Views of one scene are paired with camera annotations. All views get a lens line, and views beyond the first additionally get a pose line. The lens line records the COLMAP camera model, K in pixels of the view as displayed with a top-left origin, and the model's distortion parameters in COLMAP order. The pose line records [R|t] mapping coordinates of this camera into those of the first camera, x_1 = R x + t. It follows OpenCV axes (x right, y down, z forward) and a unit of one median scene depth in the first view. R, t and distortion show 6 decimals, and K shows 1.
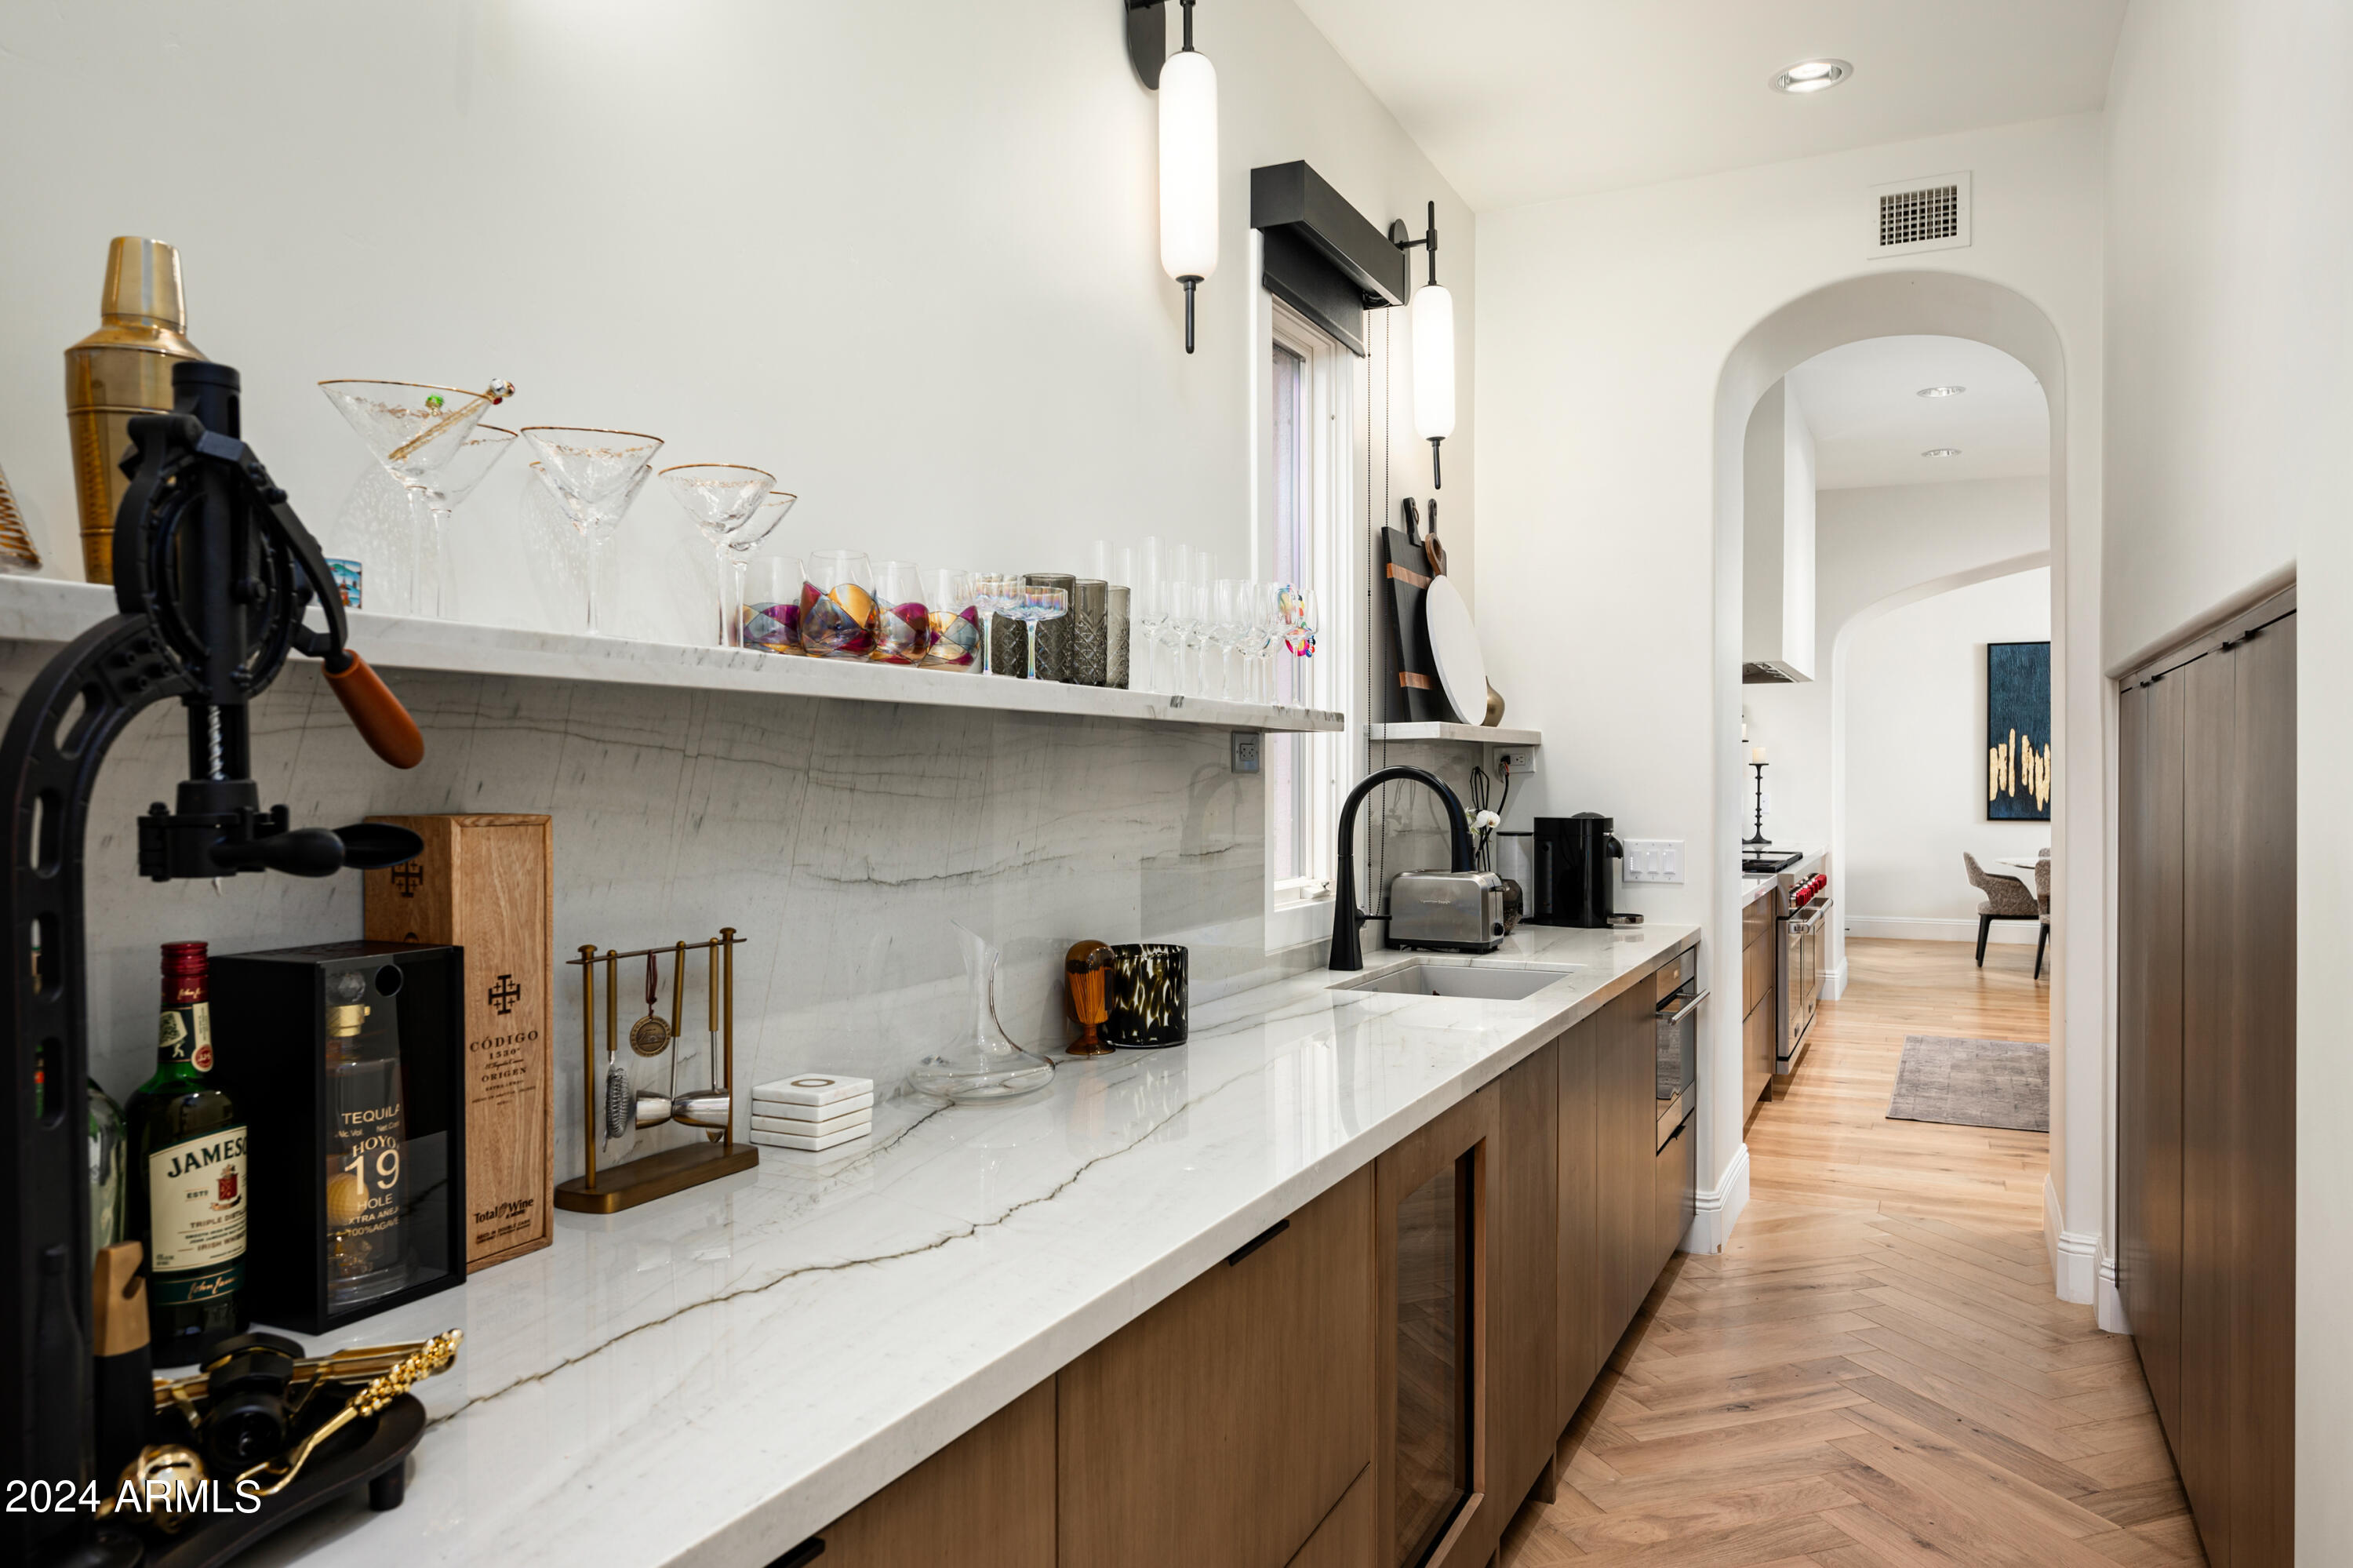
lens RADIAL K [[1690.1, 0, 1180.5], [0, 1690.1, 788.3], [0, 0, 1]] dist [0.012796, 0.001857]
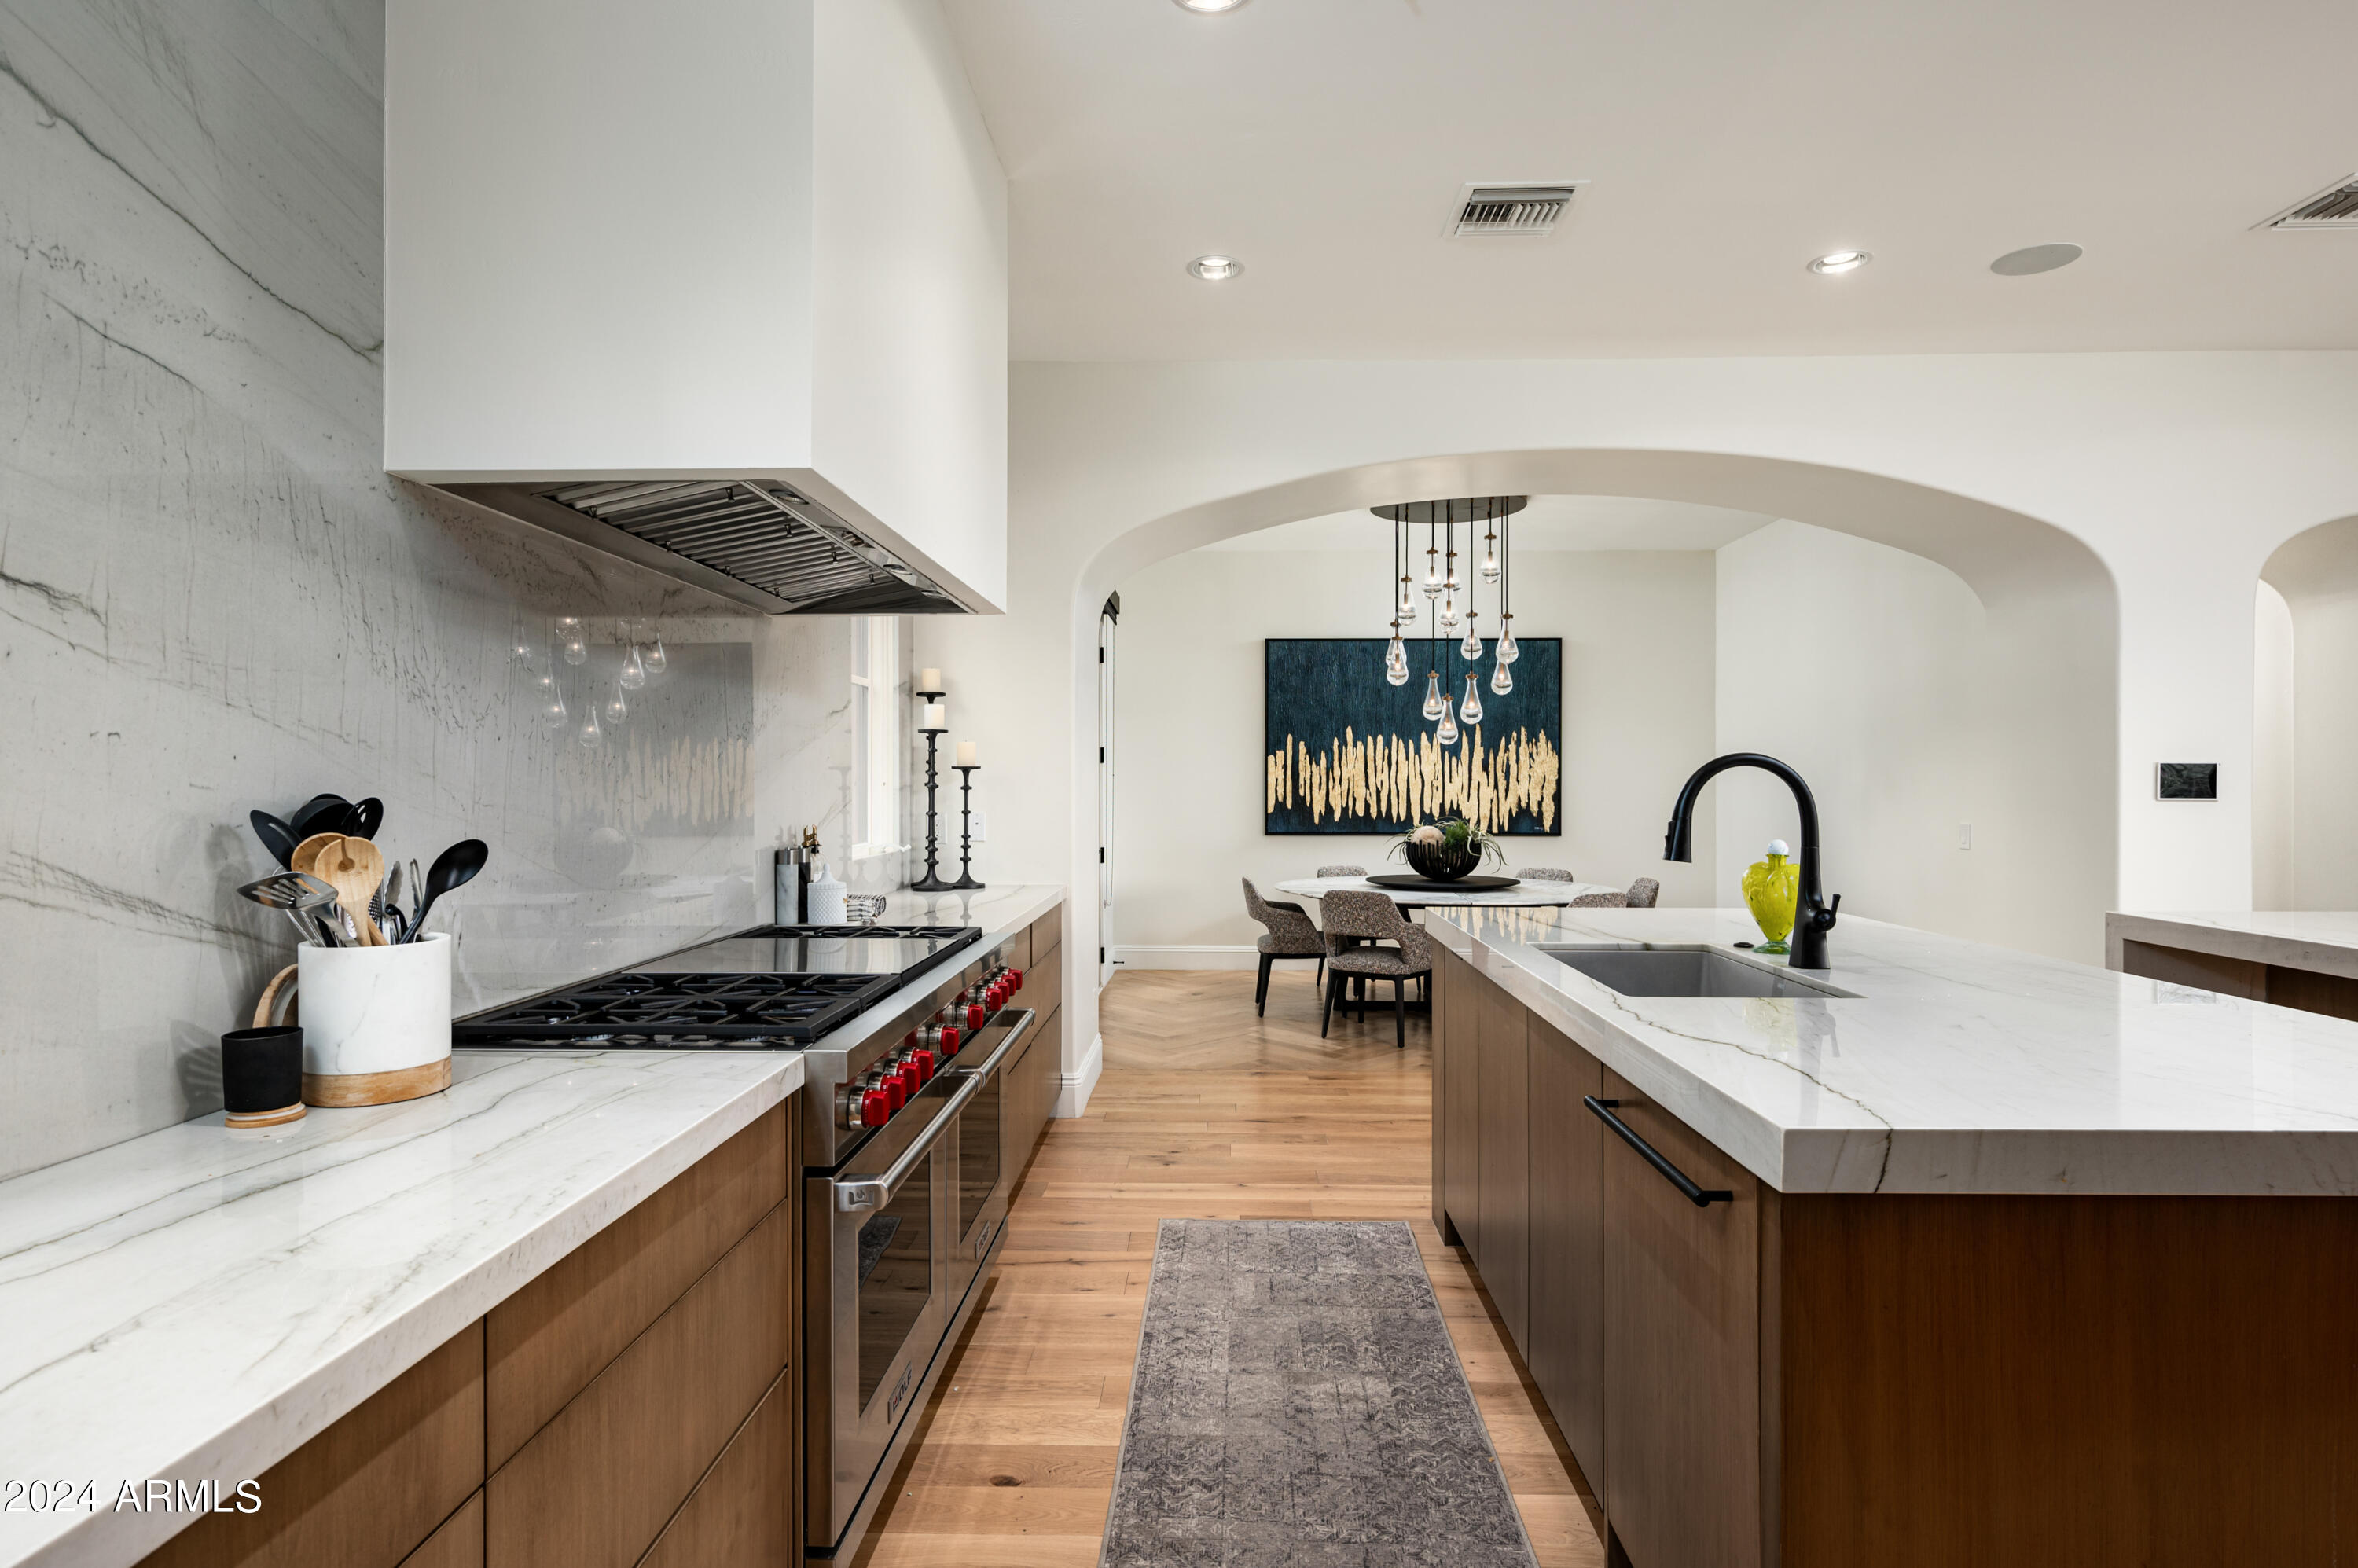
lens RADIAL K [[1218.6, 0, 1180.9], [0, 1218.6, 784.7], [0, 0, 1]] dist [-0.000753, -0.000019]
pose [[0.925191, 0.004355, 0.379477, 0.190332], [-0.002426, 0.999982, -0.005561, -0.004134], [-0.379494, 0.004225, 0.925185, 0.421036]]
